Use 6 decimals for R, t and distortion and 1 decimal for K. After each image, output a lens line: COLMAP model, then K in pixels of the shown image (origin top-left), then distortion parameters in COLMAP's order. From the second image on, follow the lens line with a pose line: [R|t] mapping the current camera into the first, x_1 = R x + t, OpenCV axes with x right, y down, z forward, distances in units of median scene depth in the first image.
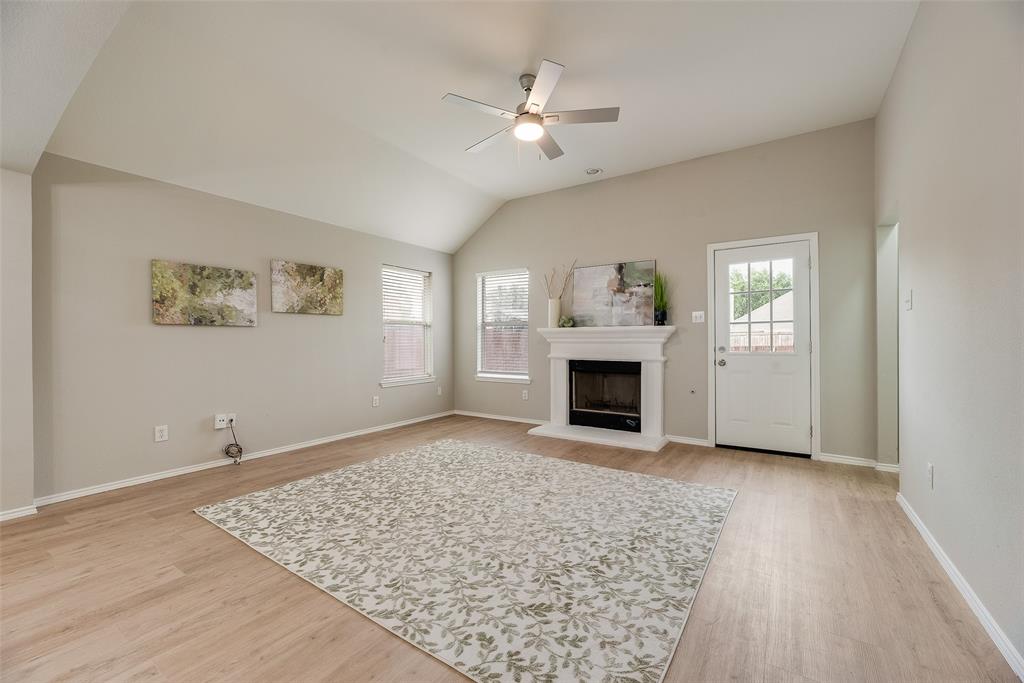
lens RADIAL K [[416.8, 0, 511.7], [0, 416.8, 344.8], [0, 0, 1]] dist [-0.001146, 0.001287]
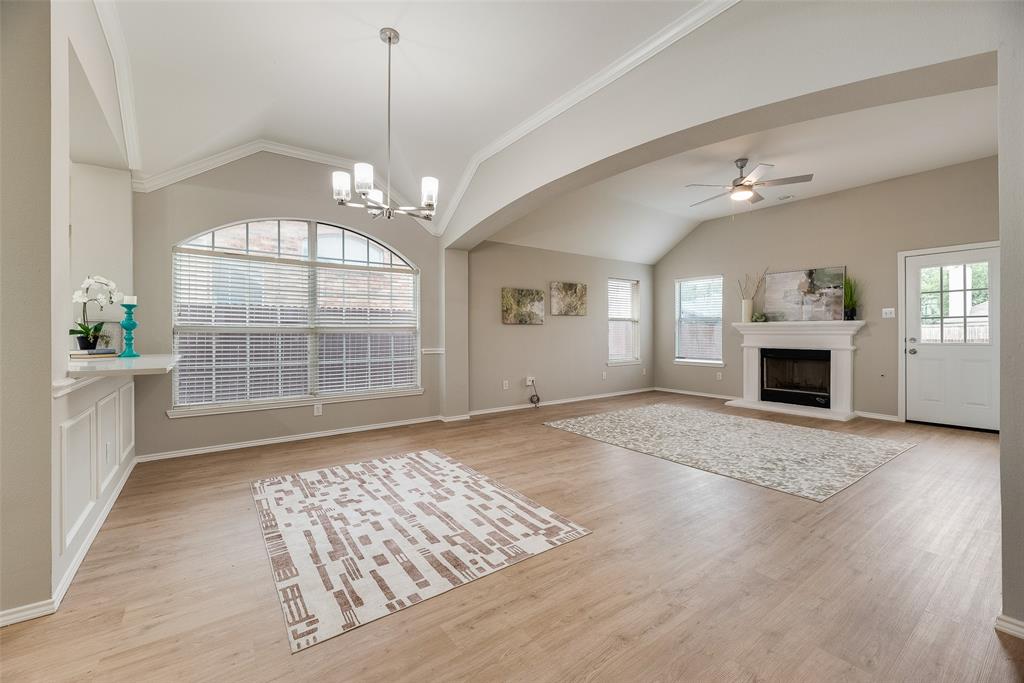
lens RADIAL K [[416.8, 0, 512.6], [0, 416.8, 337.1], [0, 0, 1]] dist [-0.001146, 0.001287]
pose [[0.938196, 0.003442, -0.346088, -0.145300], [-0.002687, 0.999993, 0.002660, 0.002106], [0.346095, -0.001566, 0.938198, -0.480934]]
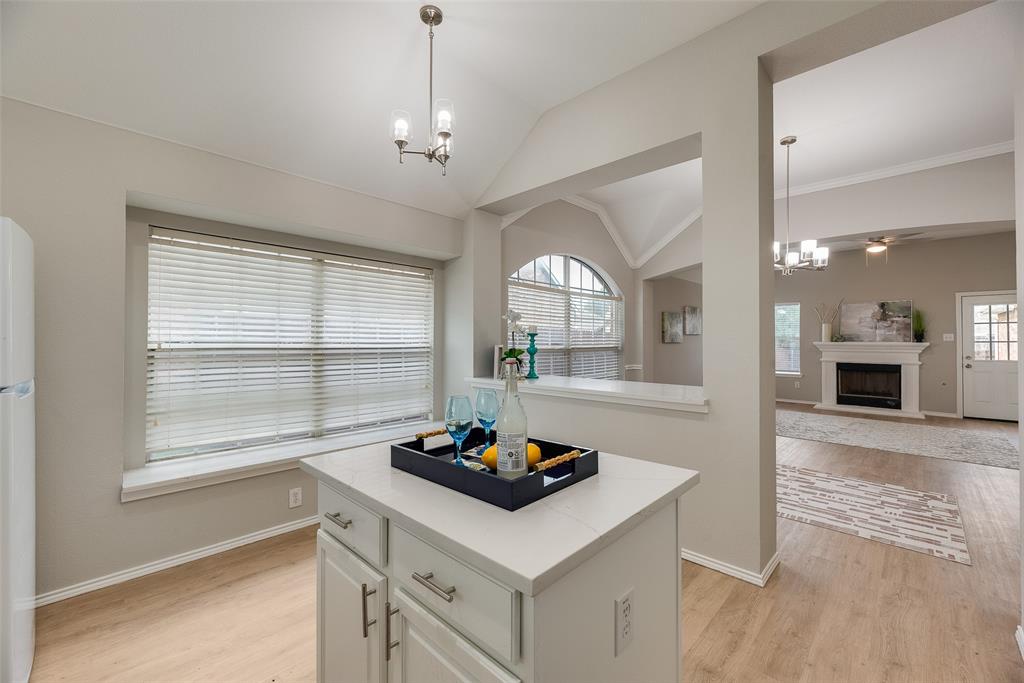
lens RADIAL K [[416.8, 0, 512.8], [0, 416.8, 338.8], [0, 0, 1]] dist [-0.001146, 0.001287]
pose [[0.983242, 0.005776, -0.182213, -0.891074], [-0.007918, 0.999908, -0.011028, -0.029829], [0.182133, 0.012286, 0.983197, -0.867926]]
